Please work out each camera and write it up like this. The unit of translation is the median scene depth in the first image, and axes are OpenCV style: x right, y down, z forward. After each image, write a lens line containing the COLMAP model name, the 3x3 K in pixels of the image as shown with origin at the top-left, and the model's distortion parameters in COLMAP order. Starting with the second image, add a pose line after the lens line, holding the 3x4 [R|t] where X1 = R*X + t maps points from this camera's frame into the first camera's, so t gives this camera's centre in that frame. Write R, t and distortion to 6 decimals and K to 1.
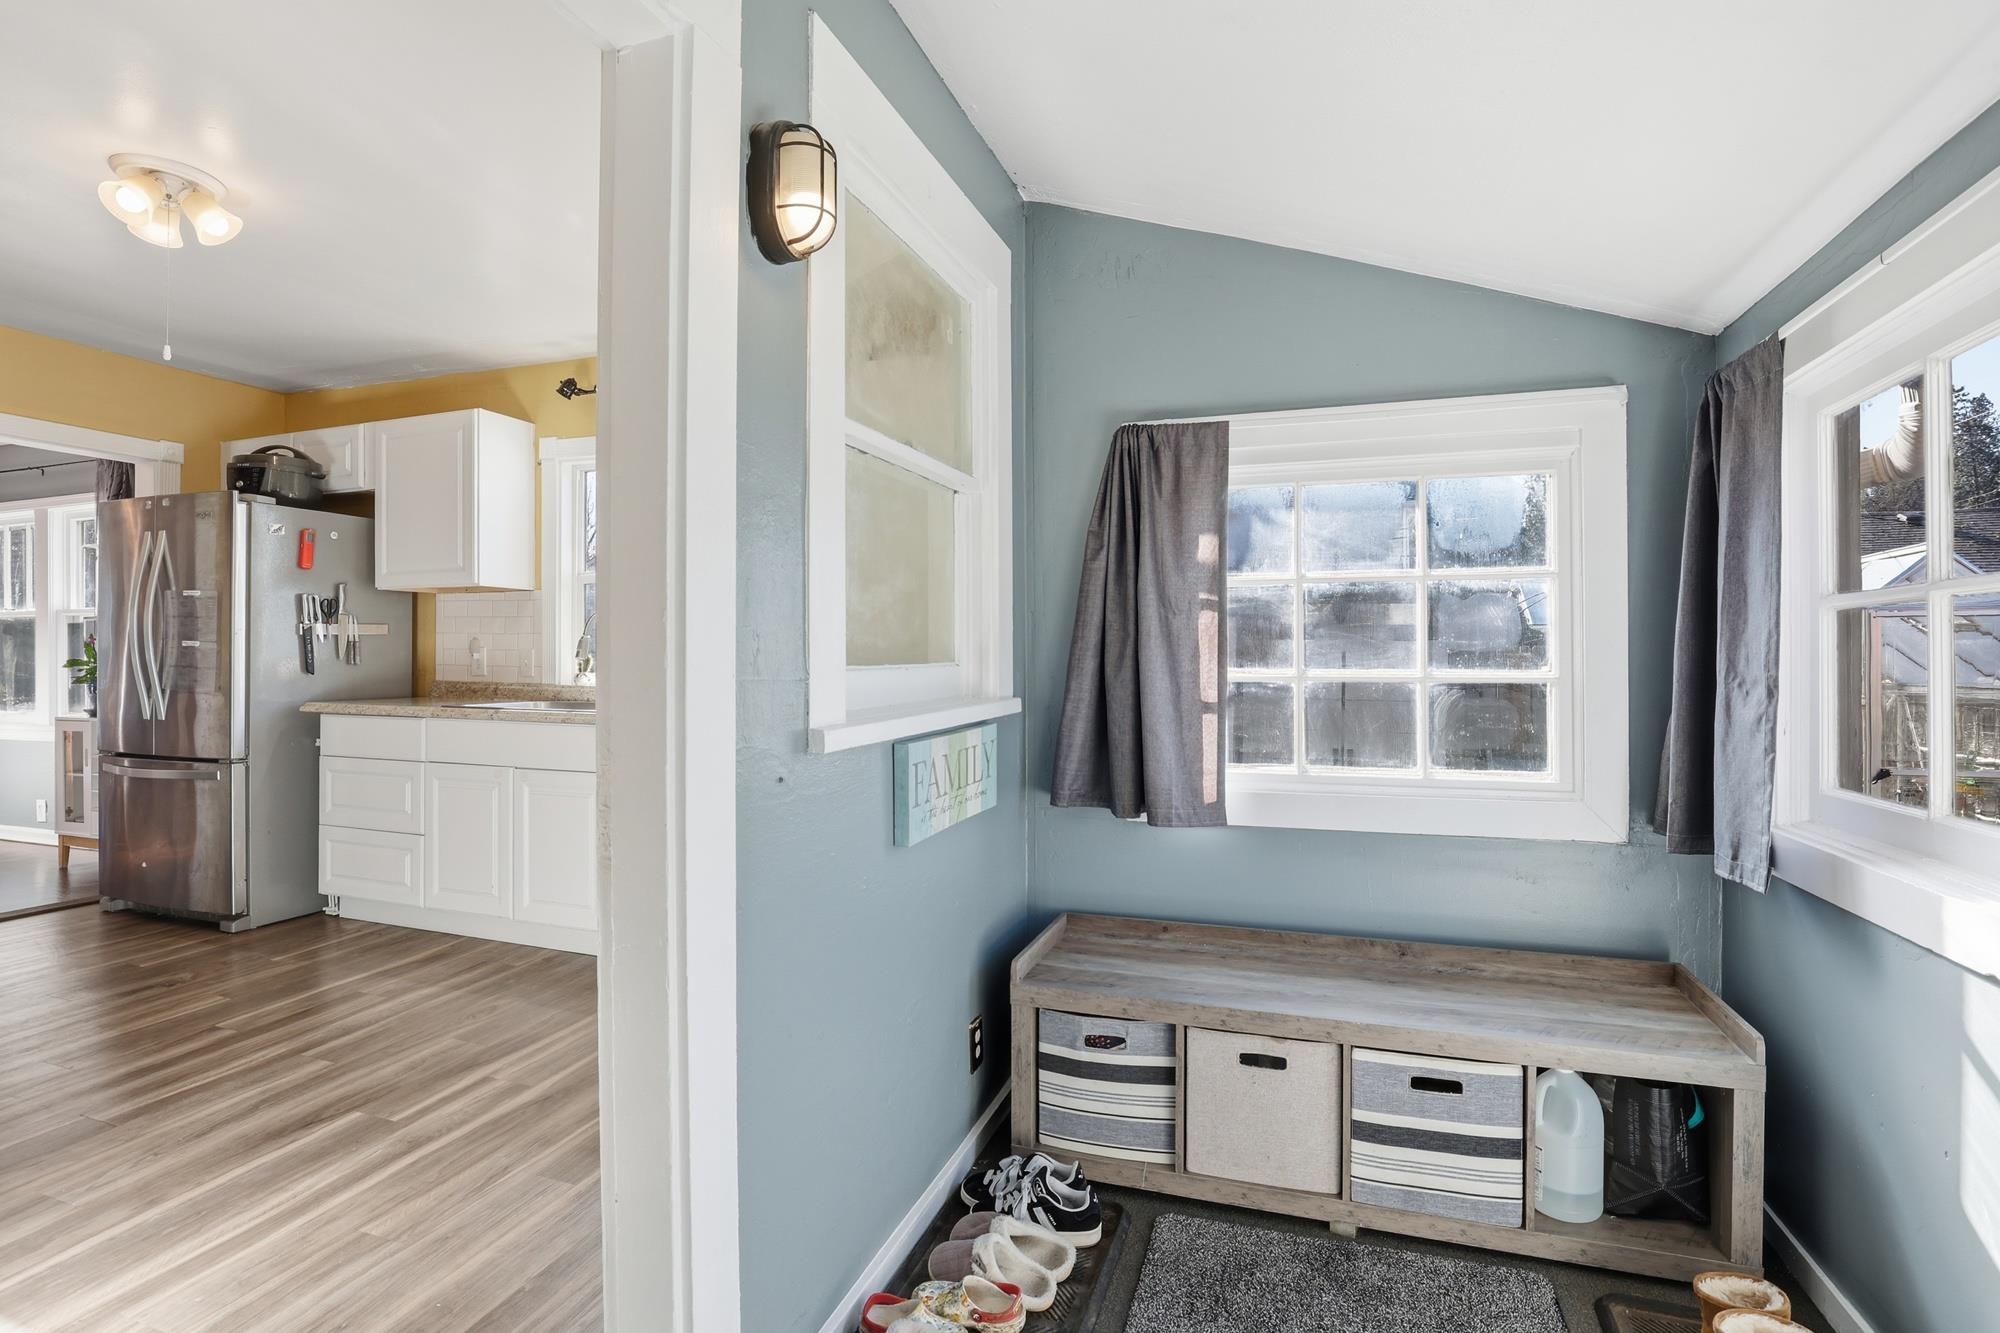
lens RADIAL K [[929.2, 0, 999.2], [0, 929.2, 654.0], [0, 0, 1]] dist [-0.026157, 0.003312]
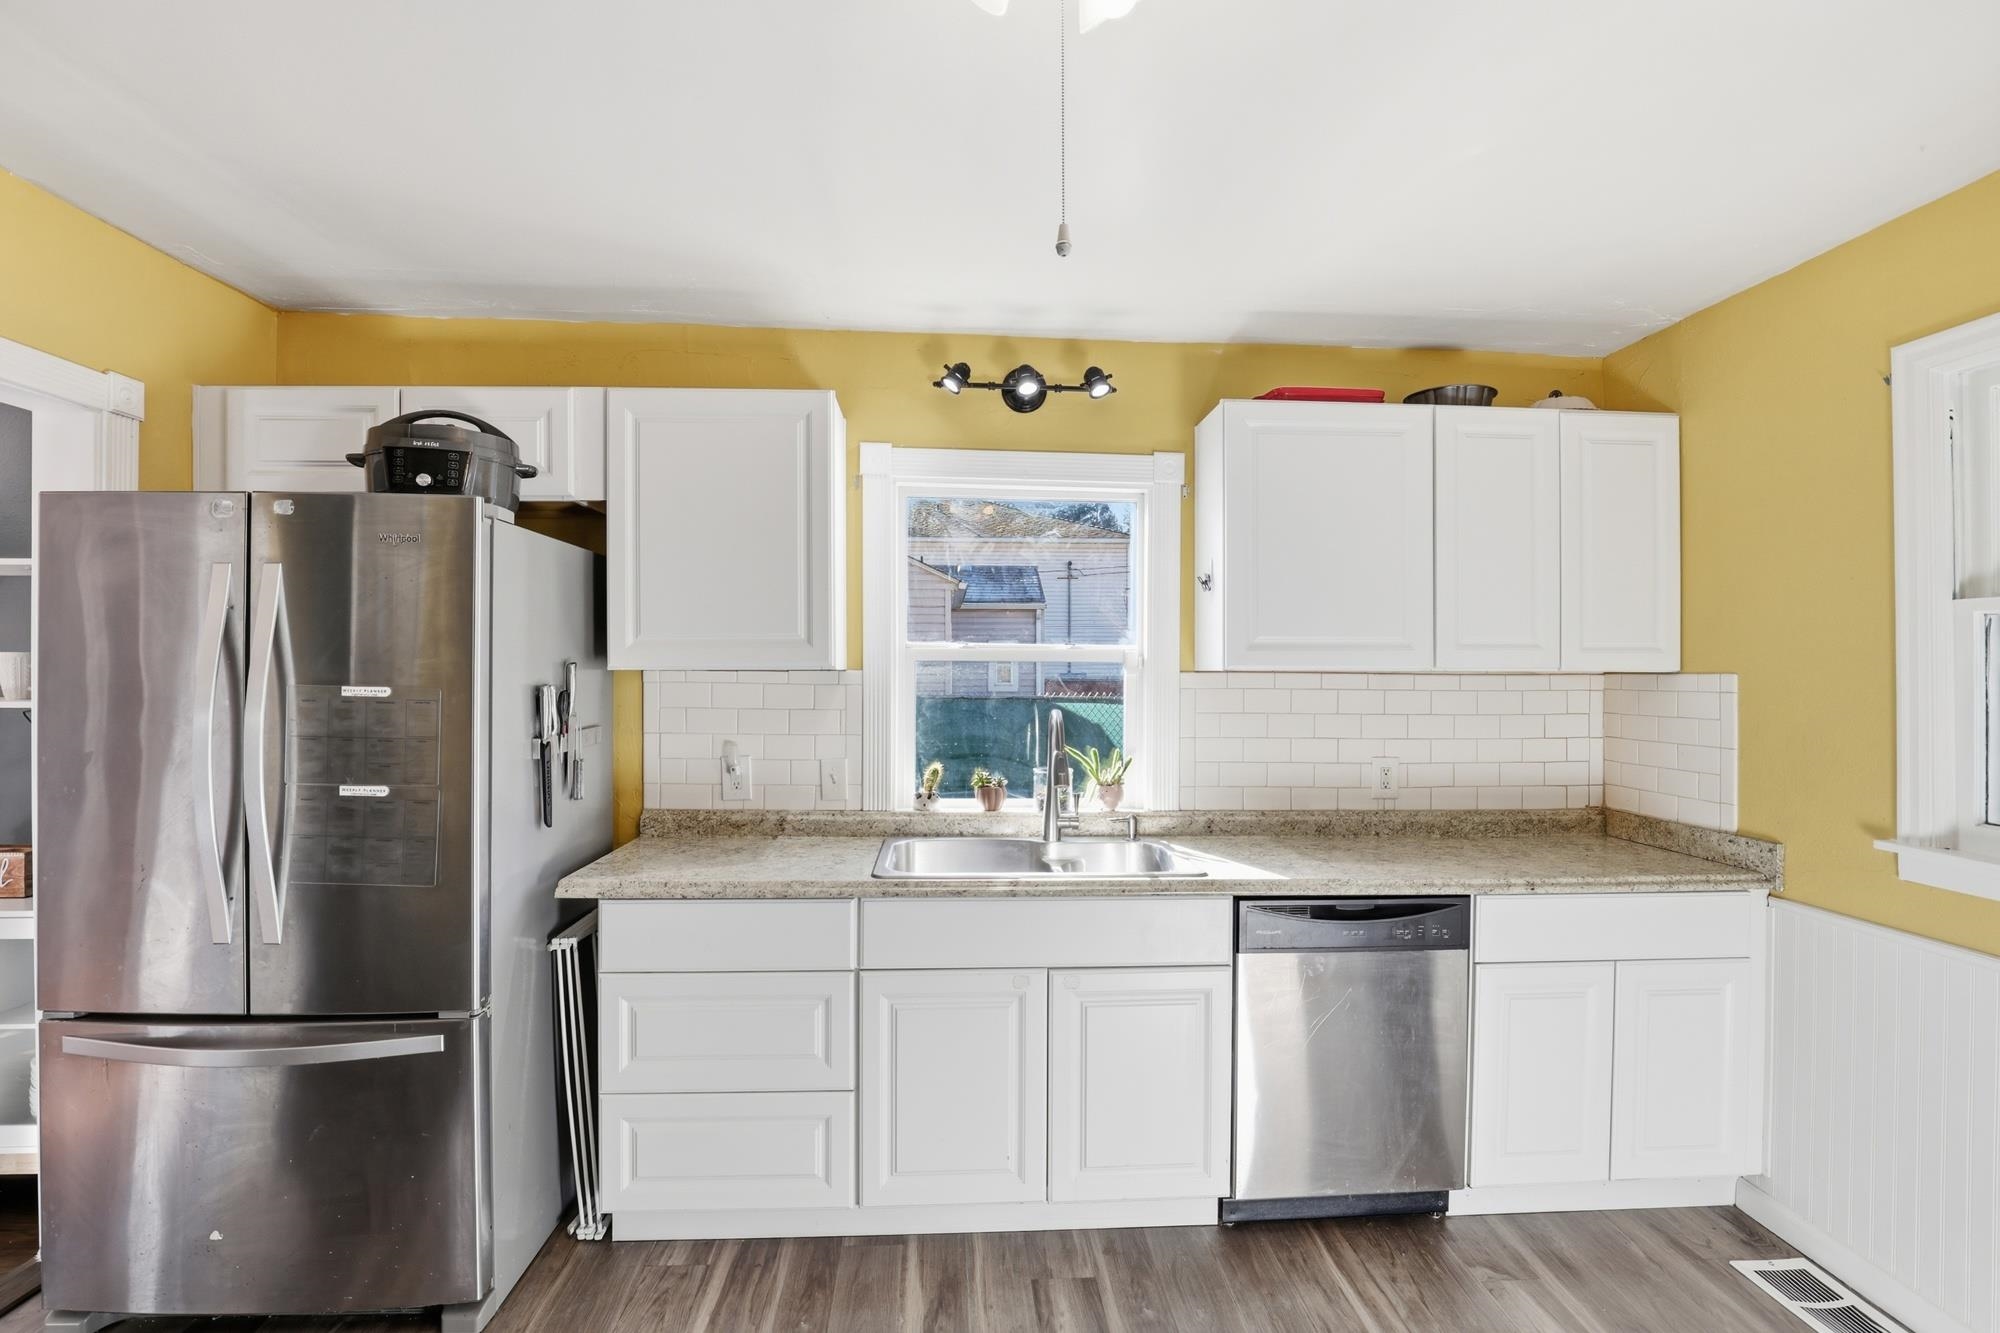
lens RADIAL K [[929.2, 0, 1006.3], [0, 929.2, 675.1], [0, 0, 1]] dist [-0.026157, 0.003312]
pose [[0.923838, 0.001557, 0.382779, -0.796106], [-0.002764, 0.999993, 0.002602, -0.082098], [-0.382773, -0.003462, 0.923836, 0.410811]]
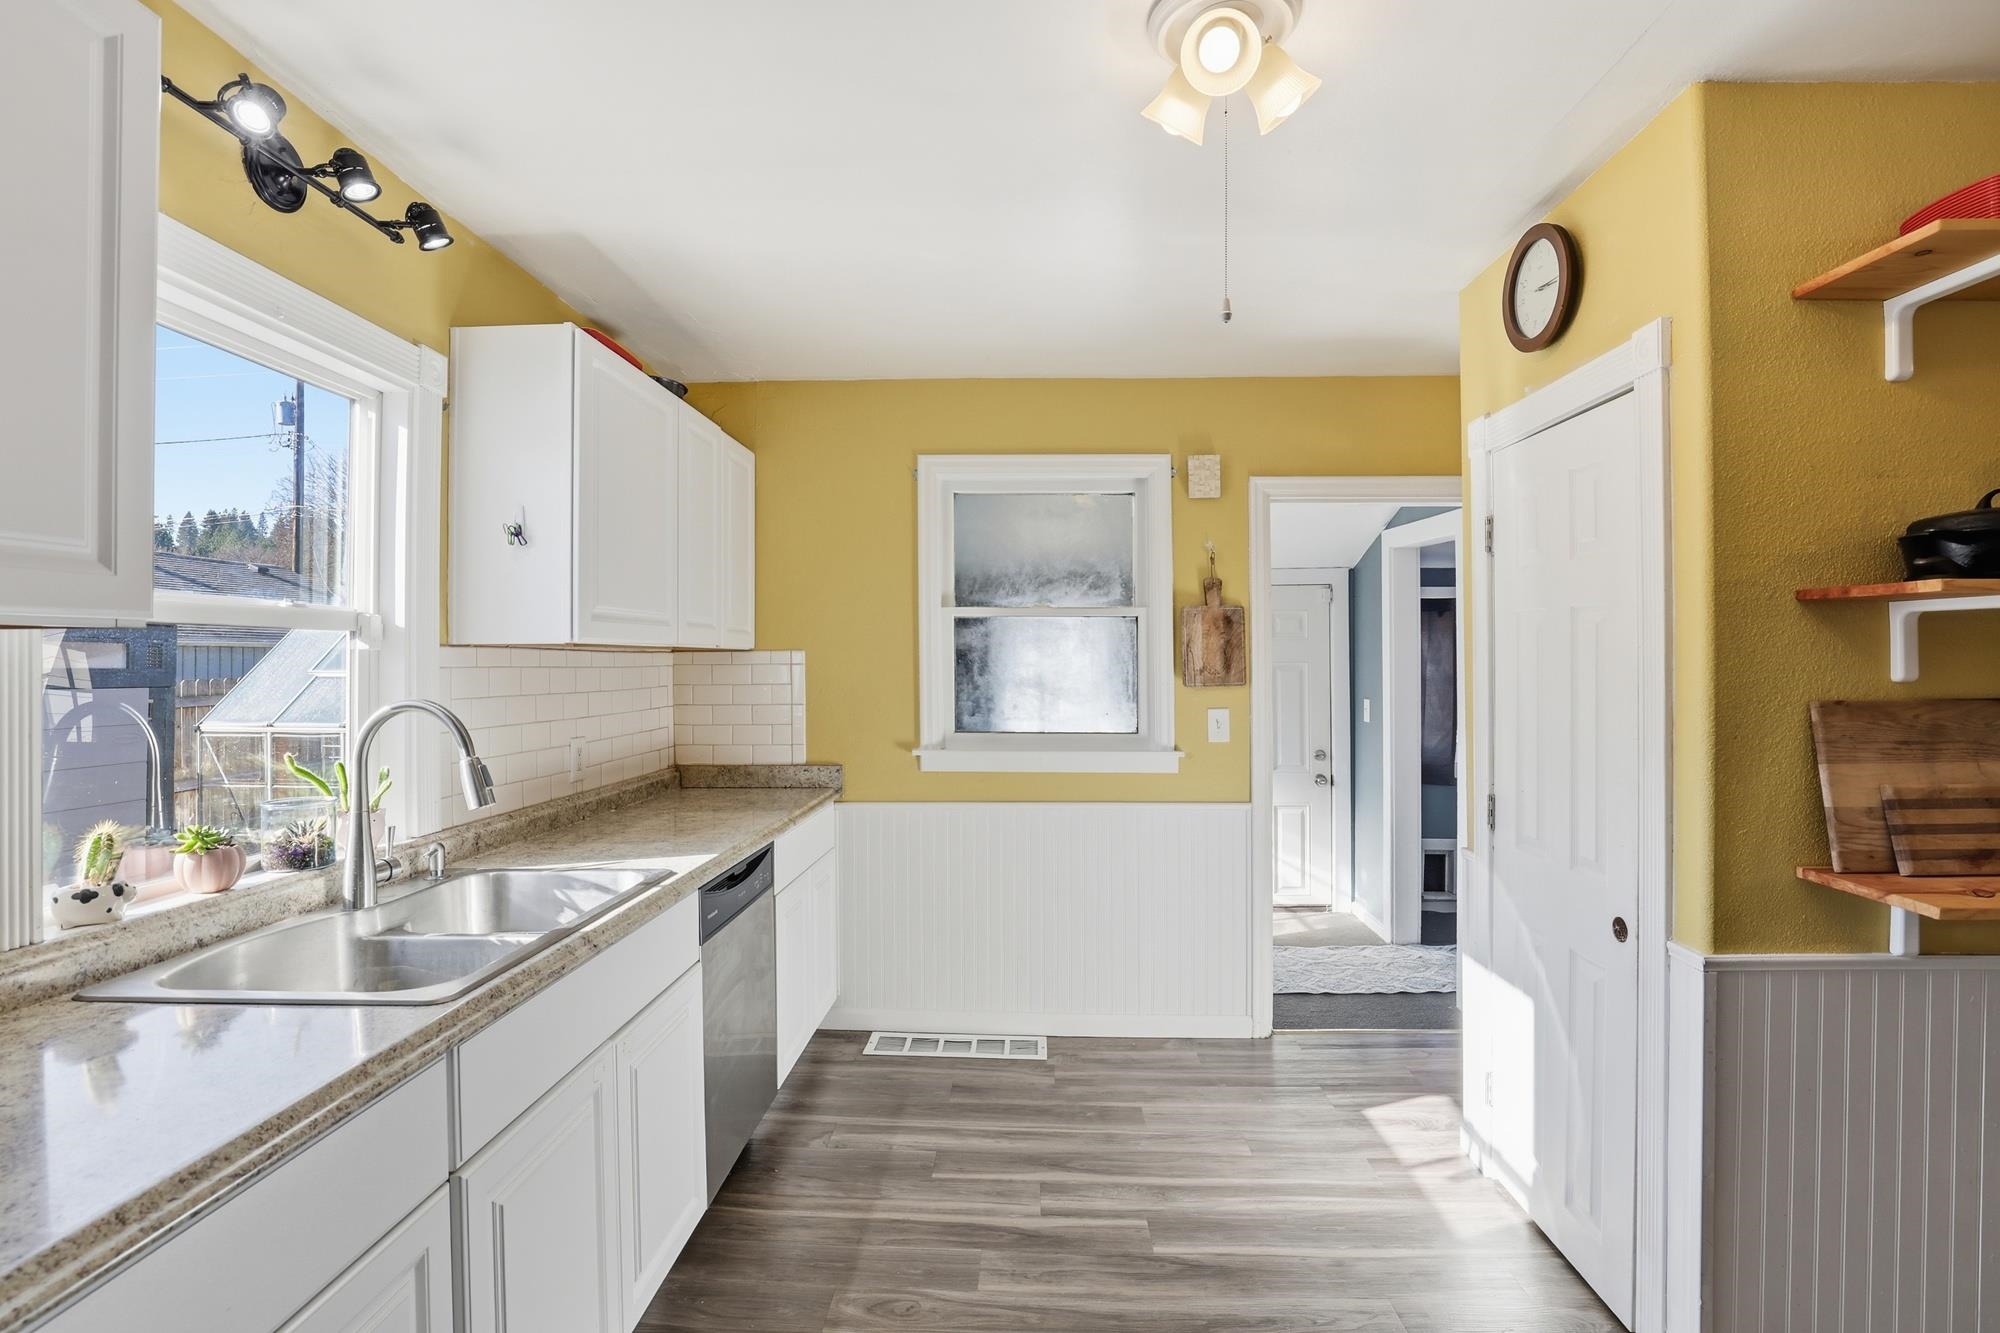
lens RADIAL K [[929.2, 0, 1008.4], [0, 929.2, 656.4], [0, 0, 1]] dist [-0.026157, 0.003312]
pose [[-0.282312, 0.007010, 0.959297, -1.034807], [0.008879, 0.999950, -0.004694, -0.069768], [-0.959281, 0.007193, -0.282360, 0.924989]]
